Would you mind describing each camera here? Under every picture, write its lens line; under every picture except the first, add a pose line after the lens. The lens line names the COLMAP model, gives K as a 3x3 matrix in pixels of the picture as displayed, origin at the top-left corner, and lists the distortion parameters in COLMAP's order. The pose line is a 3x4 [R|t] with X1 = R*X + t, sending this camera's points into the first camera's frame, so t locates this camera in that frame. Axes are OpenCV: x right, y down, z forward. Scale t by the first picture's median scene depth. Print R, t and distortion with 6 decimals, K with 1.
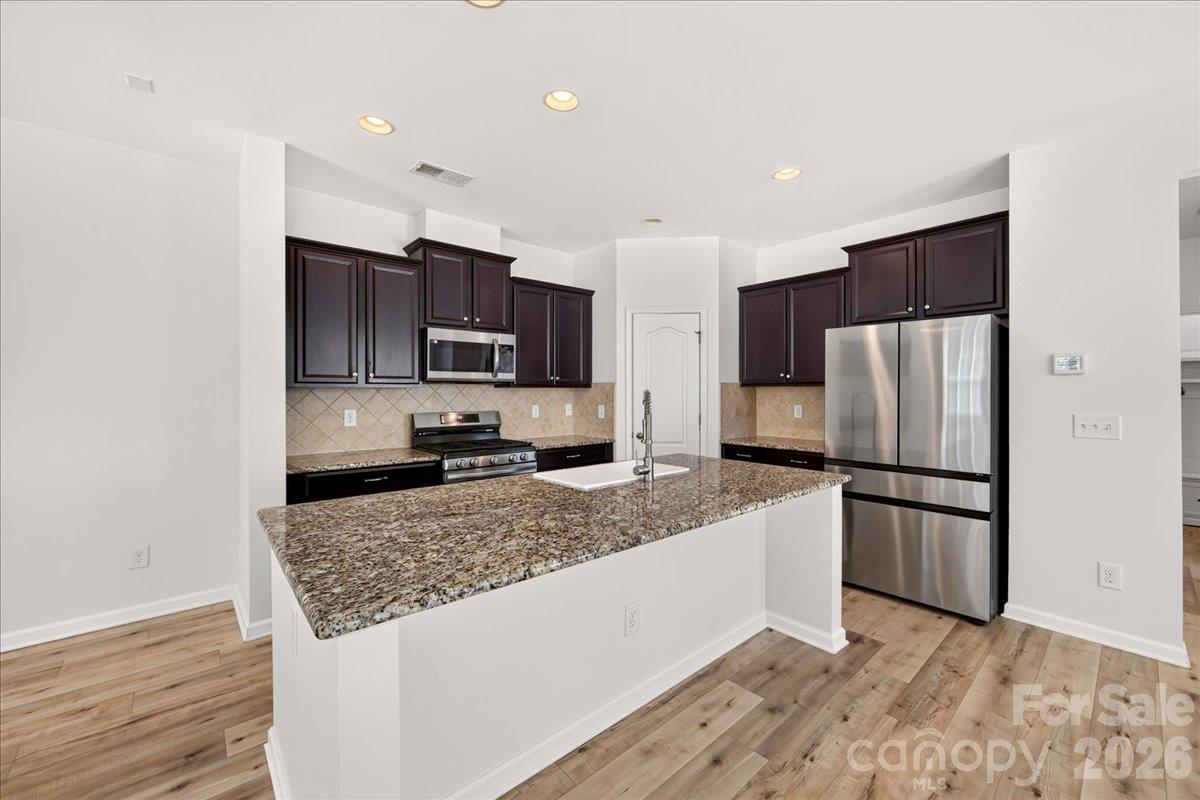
lens RADIAL K [[473.1, 0, 600.4], [0, 473.1, 391.9], [0, 0, 1]] dist [-0.000792, -0.001267]
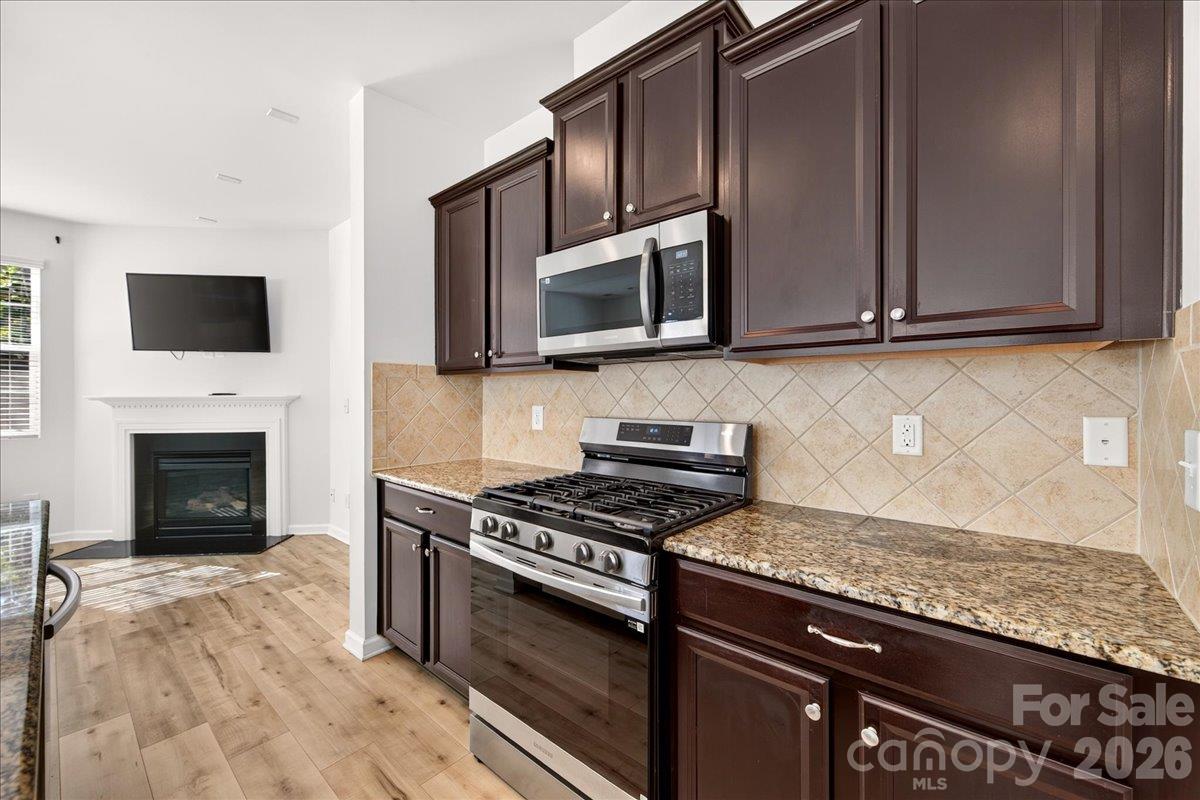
lens RADIAL K [[473.1, 0, 598.2], [0, 473.1, 395.2], [0, 0, 1]] dist [-0.000792, -0.001267]
pose [[0.144294, 0.002168, -0.989532, 0.179969], [-0.001434, 0.999997, 0.001982, 0.019515], [0.989534, 0.001133, 0.144297, 0.981595]]
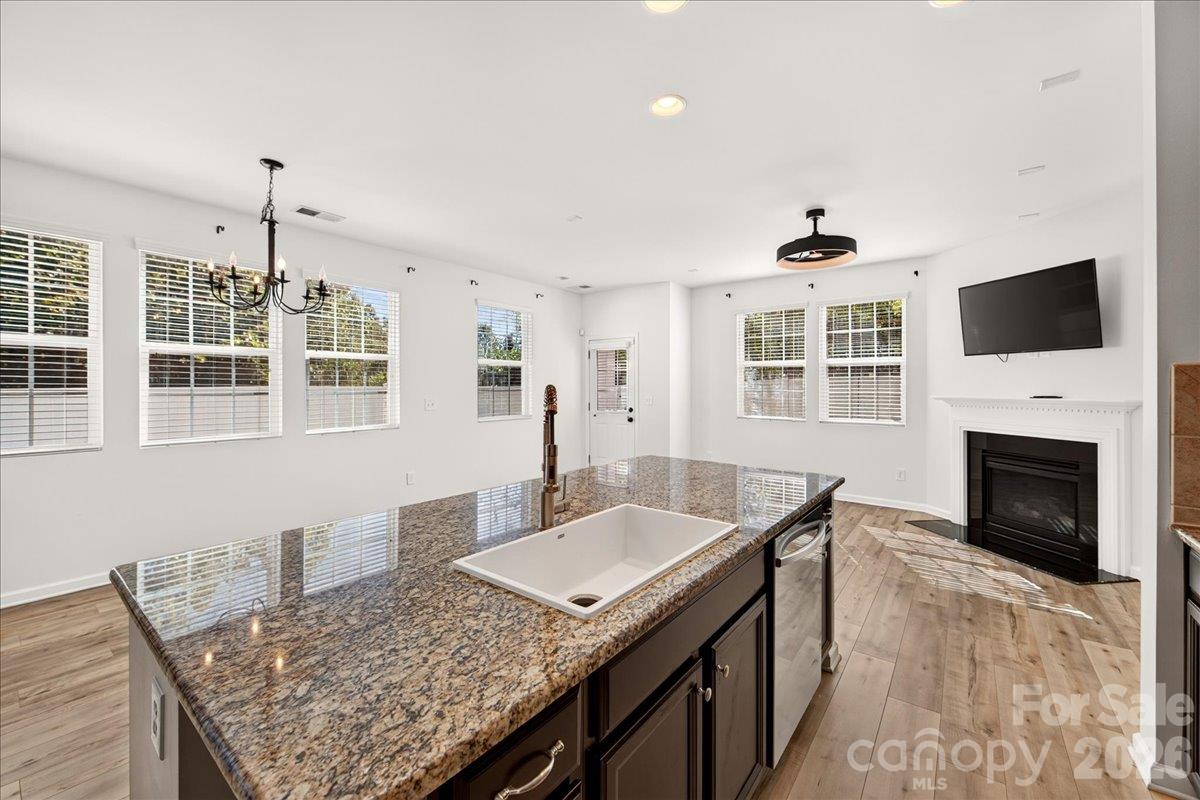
lens RADIAL K [[473.1, 0, 596.1], [0, 473.1, 385.5], [0, 0, 1]] dist [-0.000792, -0.001267]
pose [[-0.981903, -0.001701, -0.189376, 0.106855], [-0.001584, 0.999998, -0.000765, -0.003742], [0.189377, -0.000451, -0.981904, 1.100198]]
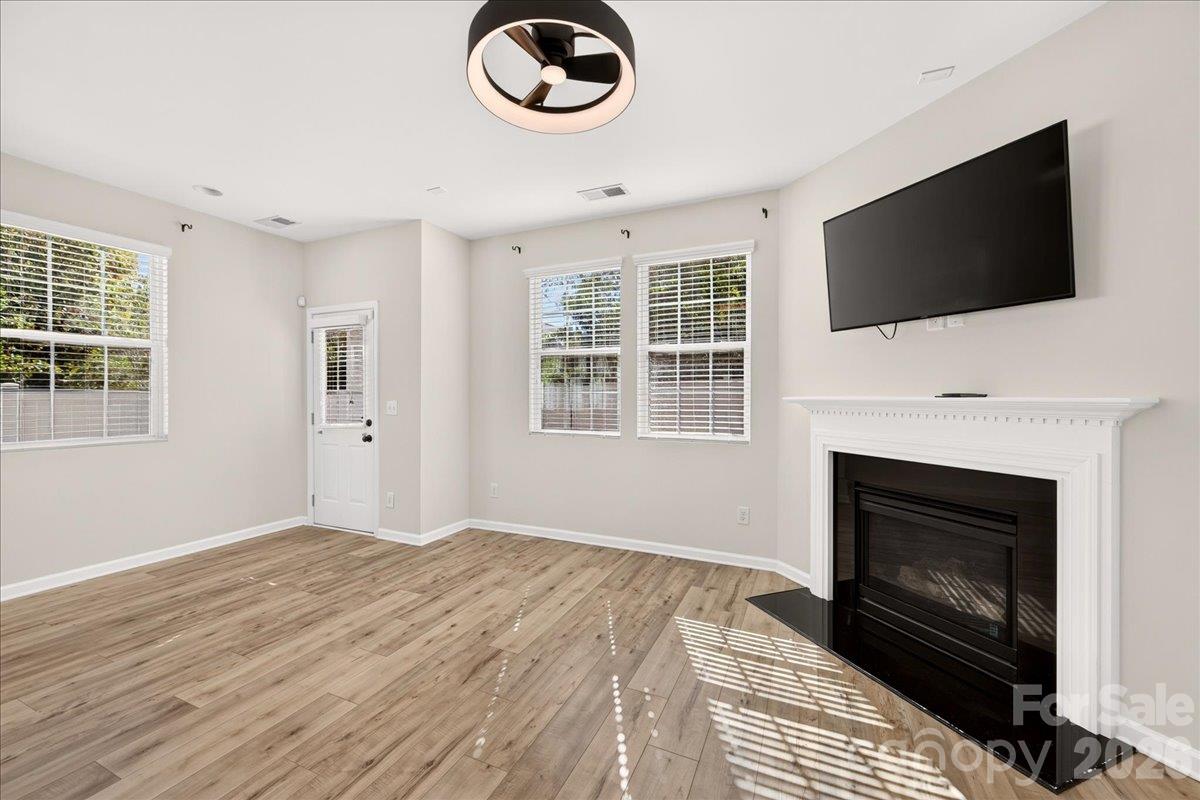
lens RADIAL K [[473.1, 0, 597.1], [0, 473.1, 397.5], [0, 0, 1]] dist [-0.000792, -0.001267]
pose [[-0.911895, 0.002740, -0.410415, -0.433912], [-0.000596, 0.999968, 0.007999, 0.018349], [0.410423, 0.007539, -0.911864, 0.592534]]
